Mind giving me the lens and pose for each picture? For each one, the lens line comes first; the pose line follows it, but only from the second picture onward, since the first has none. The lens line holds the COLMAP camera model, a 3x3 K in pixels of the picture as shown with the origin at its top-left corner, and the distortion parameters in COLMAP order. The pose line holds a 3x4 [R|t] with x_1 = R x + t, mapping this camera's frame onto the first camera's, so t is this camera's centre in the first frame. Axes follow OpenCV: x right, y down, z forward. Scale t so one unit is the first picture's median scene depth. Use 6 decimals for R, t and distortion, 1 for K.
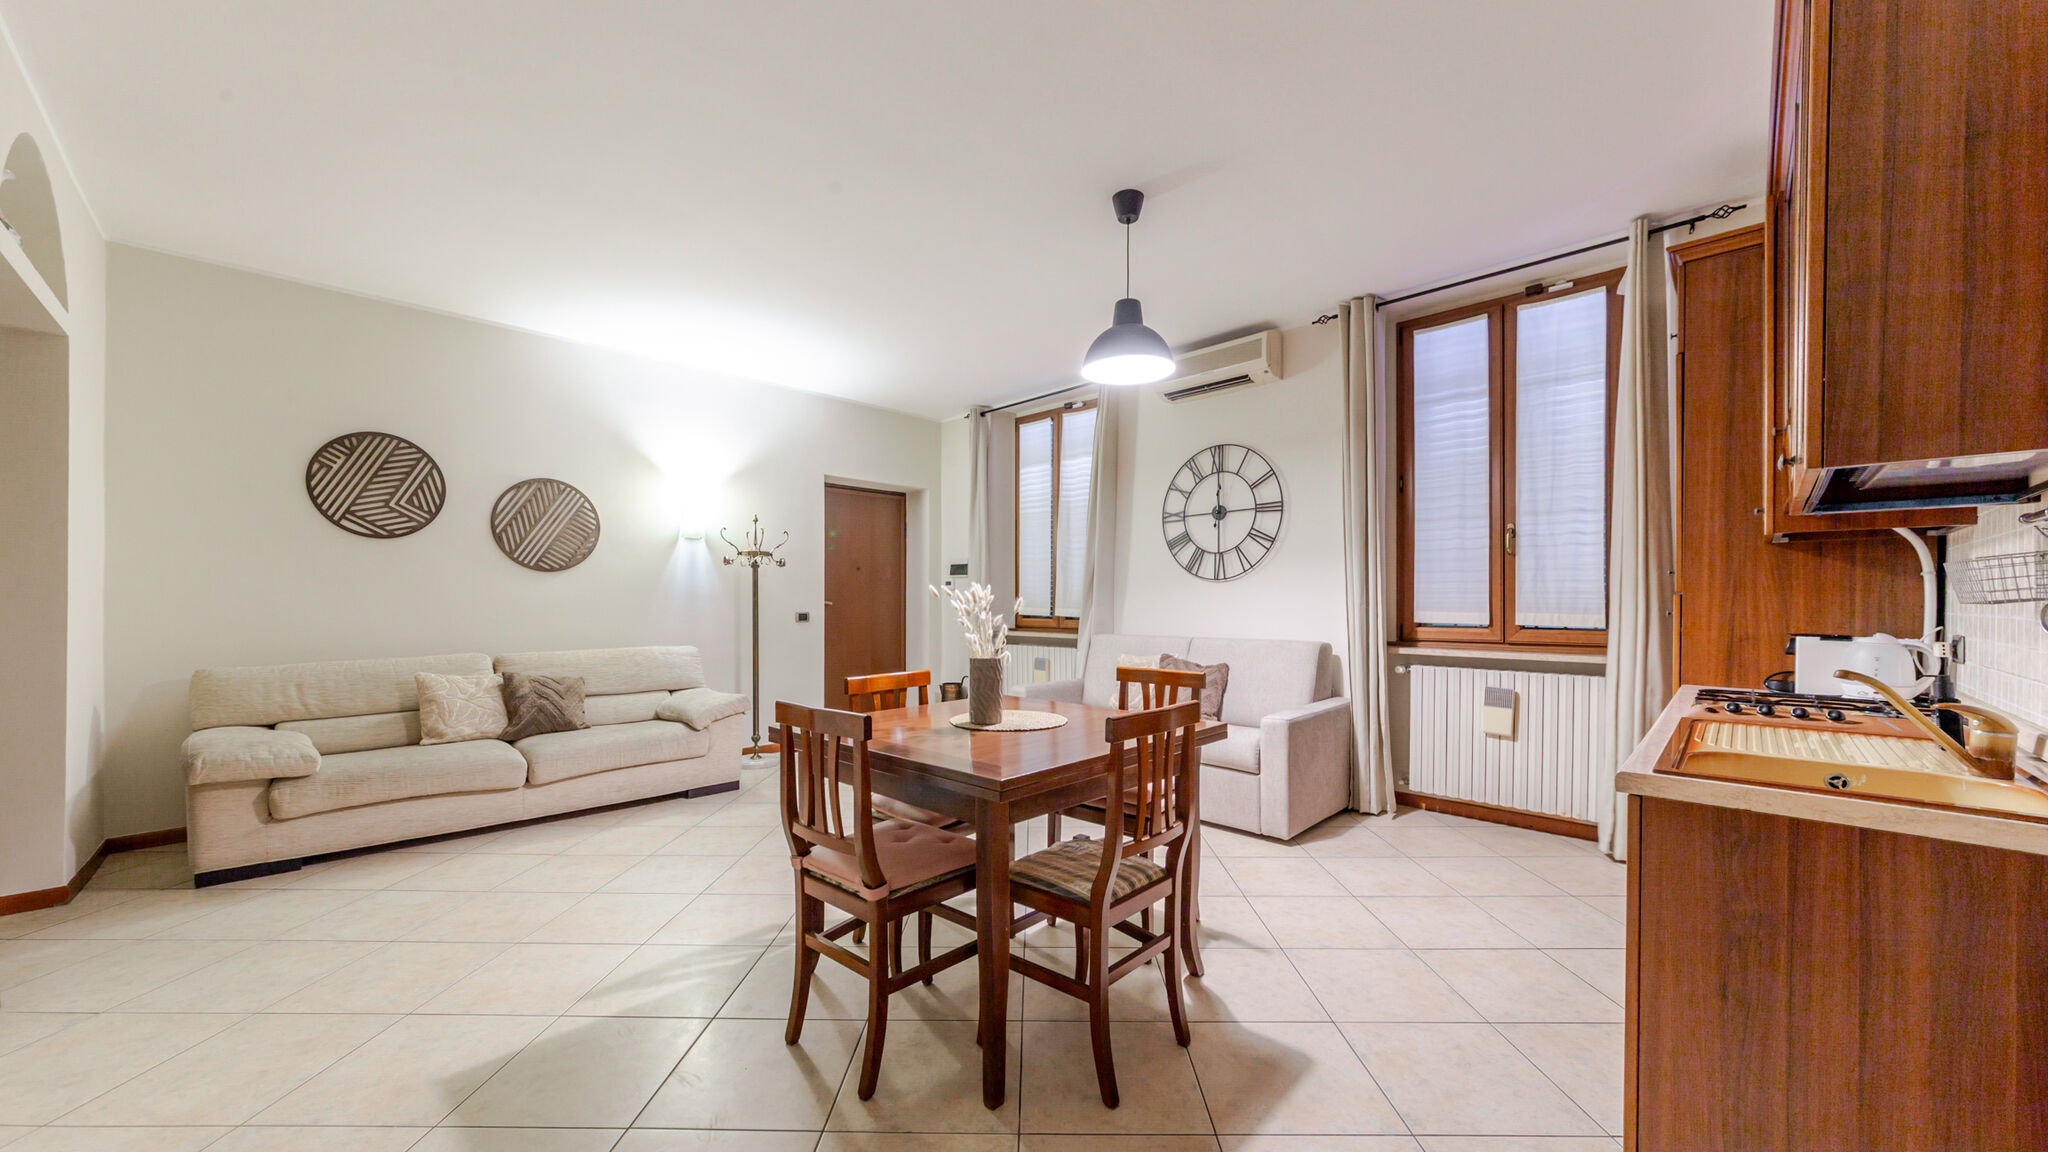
lens RADIAL K [[741.1, 0, 1030.7], [0, 741.1, 598.6], [0, 0, 1]] dist [0.001135, -0.000034]
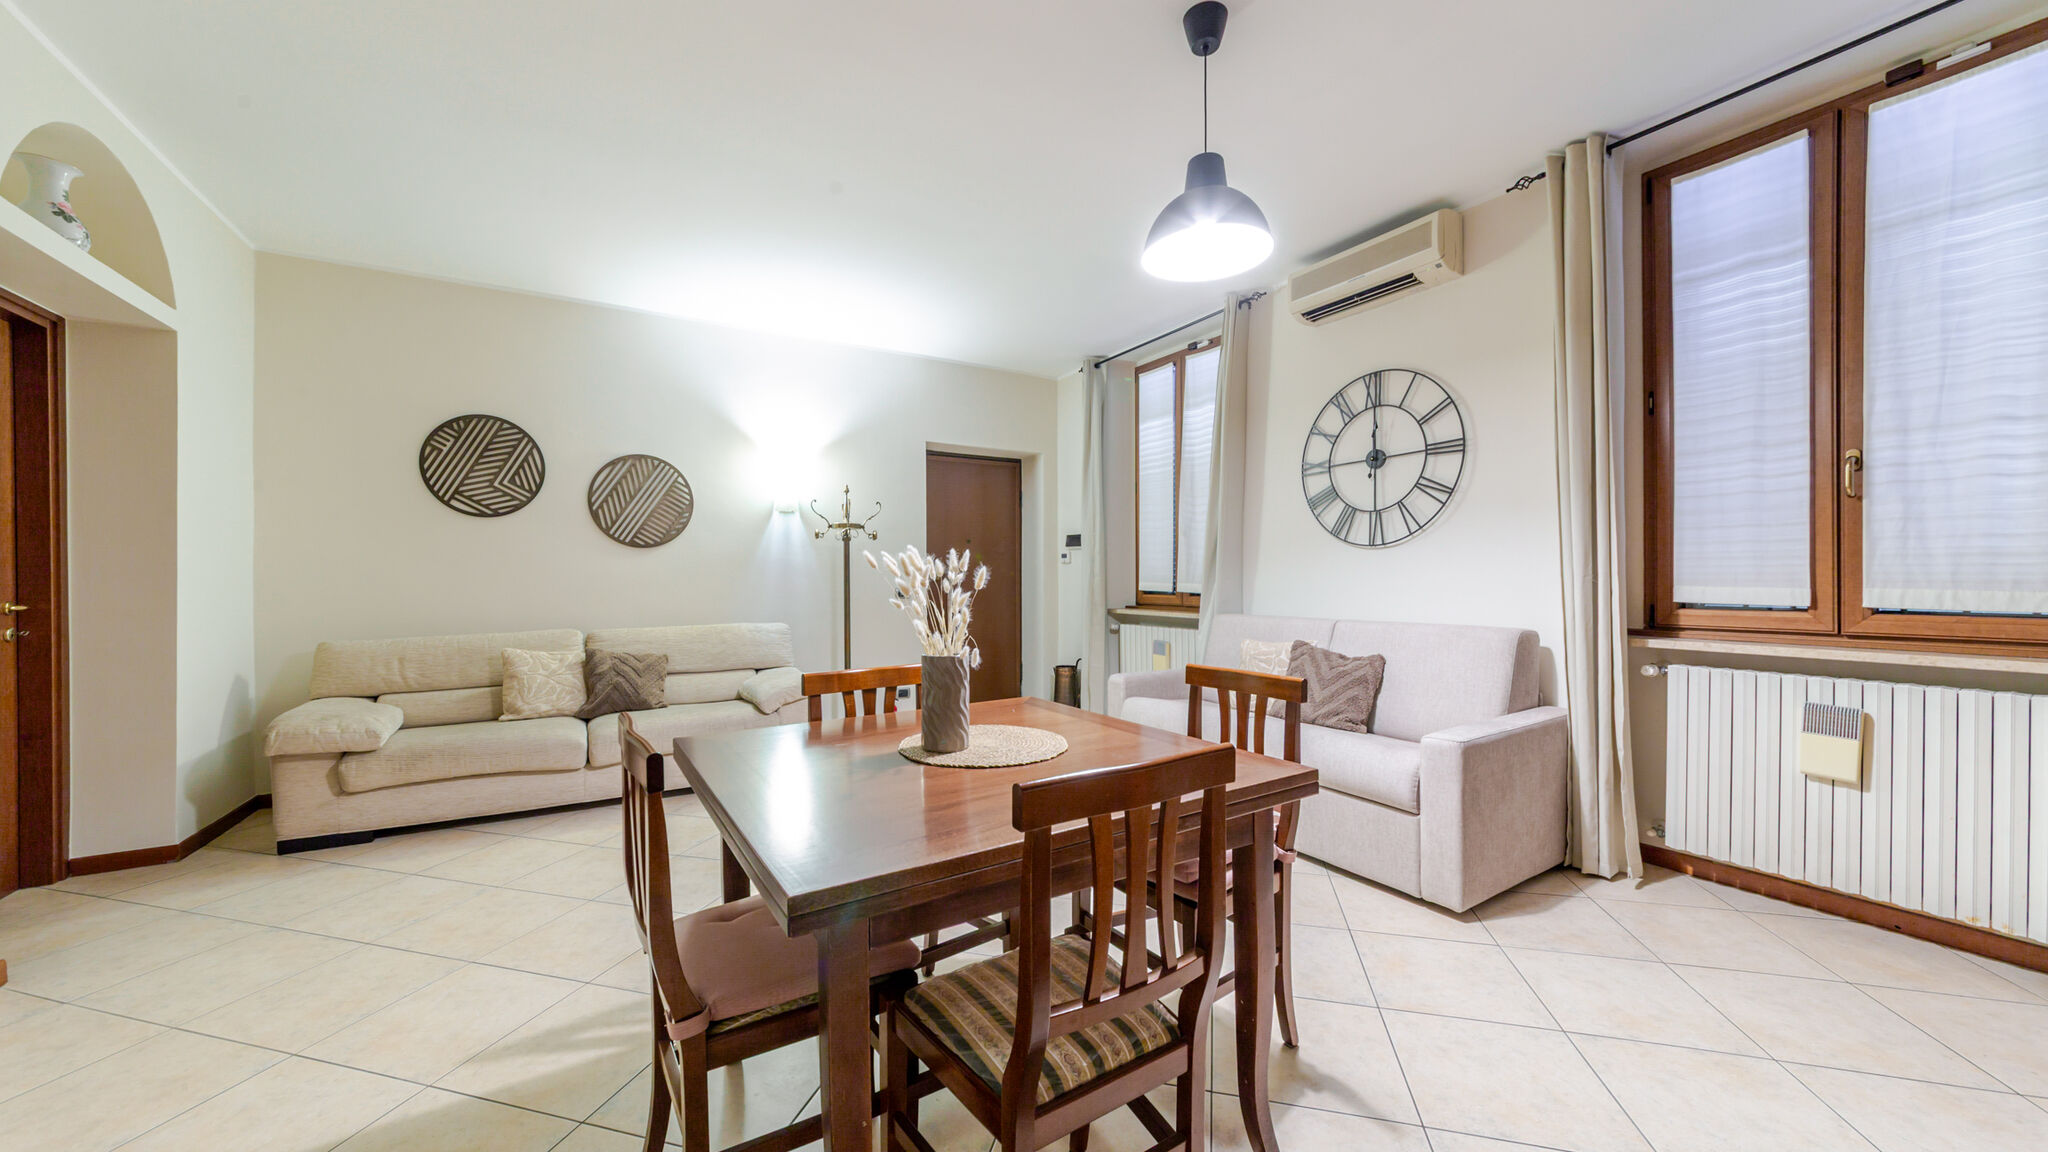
lens RADIAL K [[725.7, 0, 1026.4], [0, 725.7, 581.4], [0, 0, 1]] dist [-0.001194, 0.000103]
pose [[0.969334, -0.003221, -0.245725, 0.093333], [0.005700, 0.999940, 0.009379, 0.002920], [0.245680, -0.010492, 0.969294, 0.187277]]
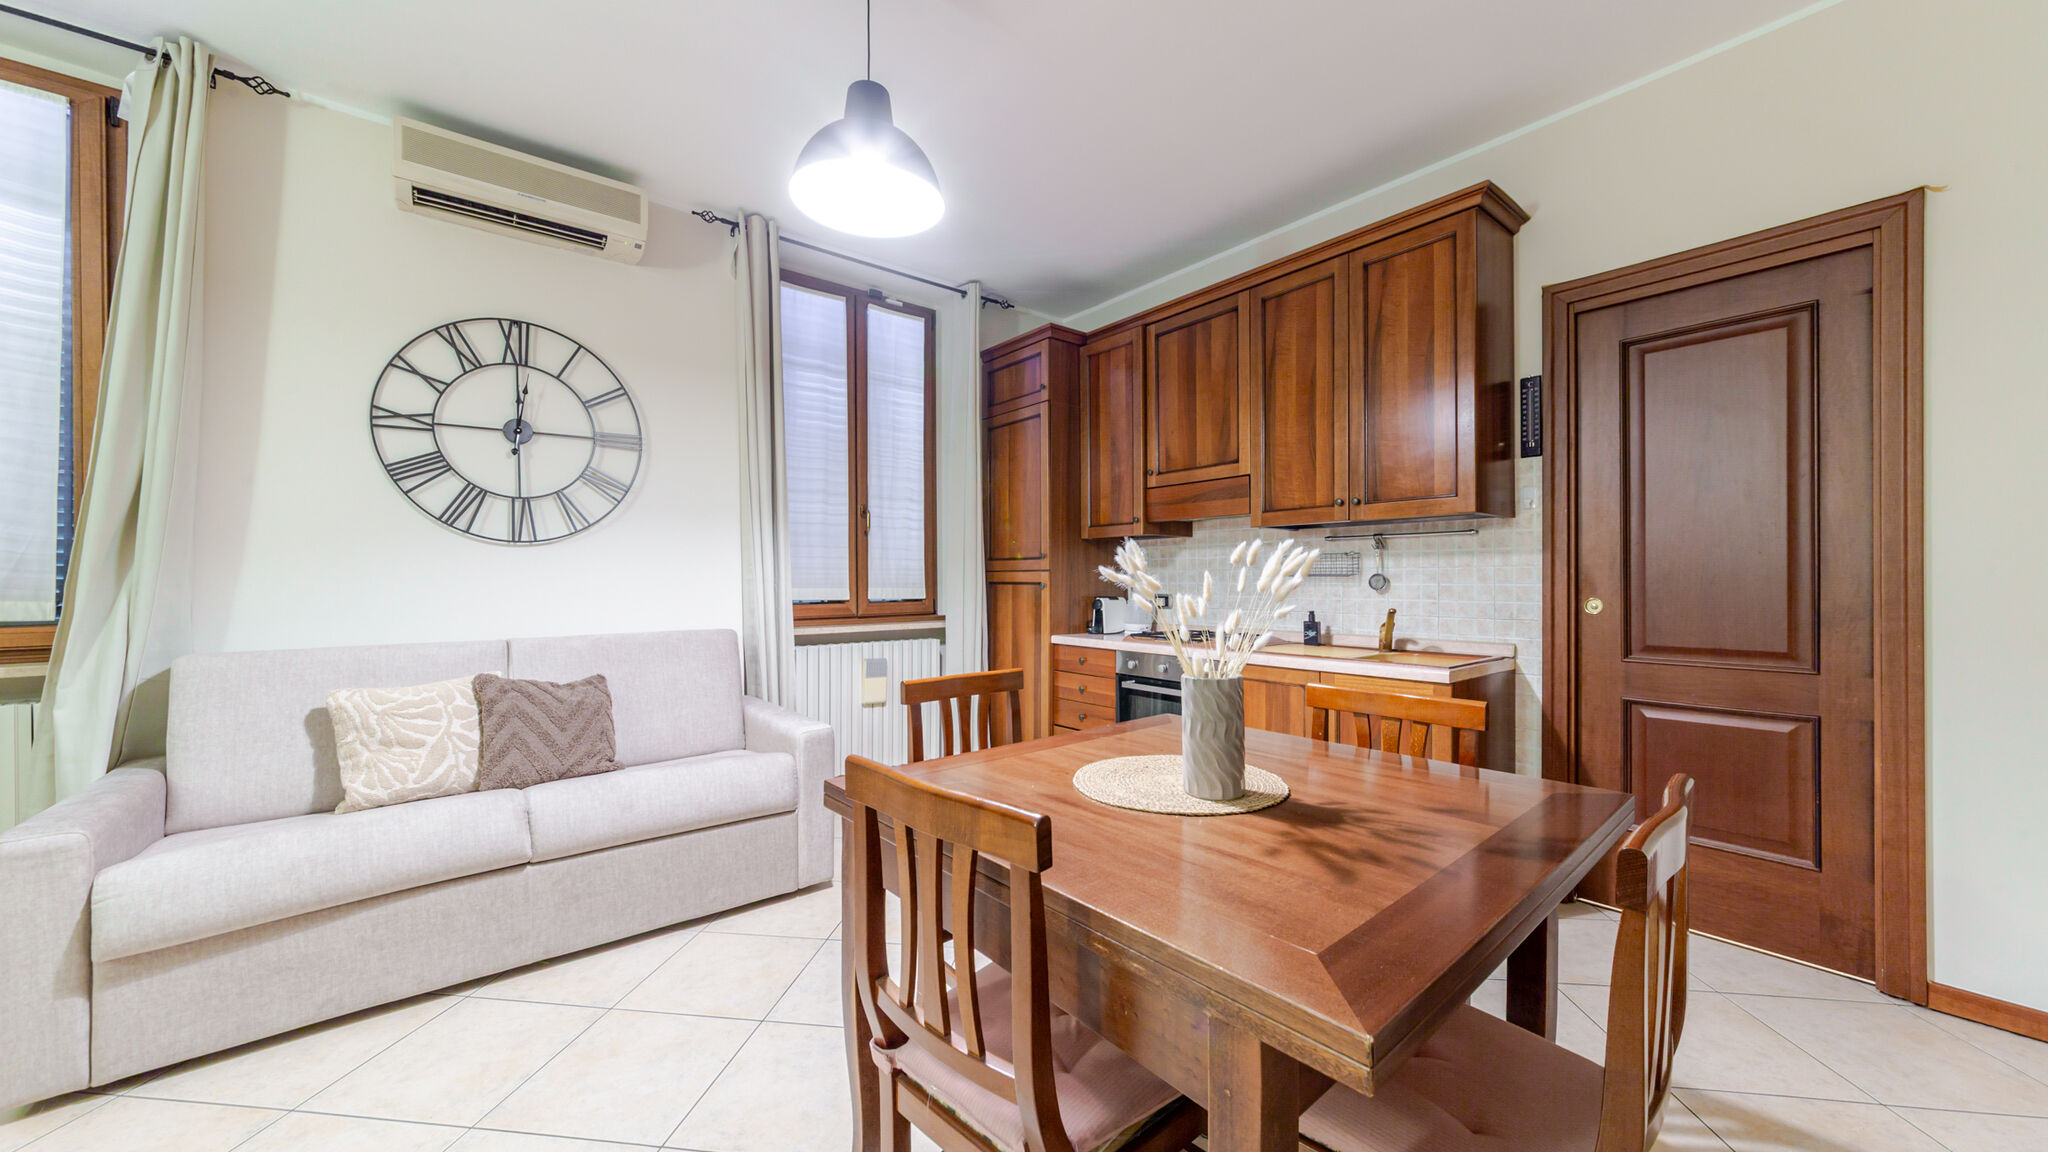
lens RADIAL K [[725.7, 0, 1026.4], [0, 725.7, 581.4], [0, 0, 1]] dist [-0.001194, 0.000103]
pose [[0.113368, -0.006696, 0.993530, -0.315756], [-0.003416, 0.999969, 0.007130, 0.001424], [-0.993547, -0.004202, 0.113342, 0.559028]]
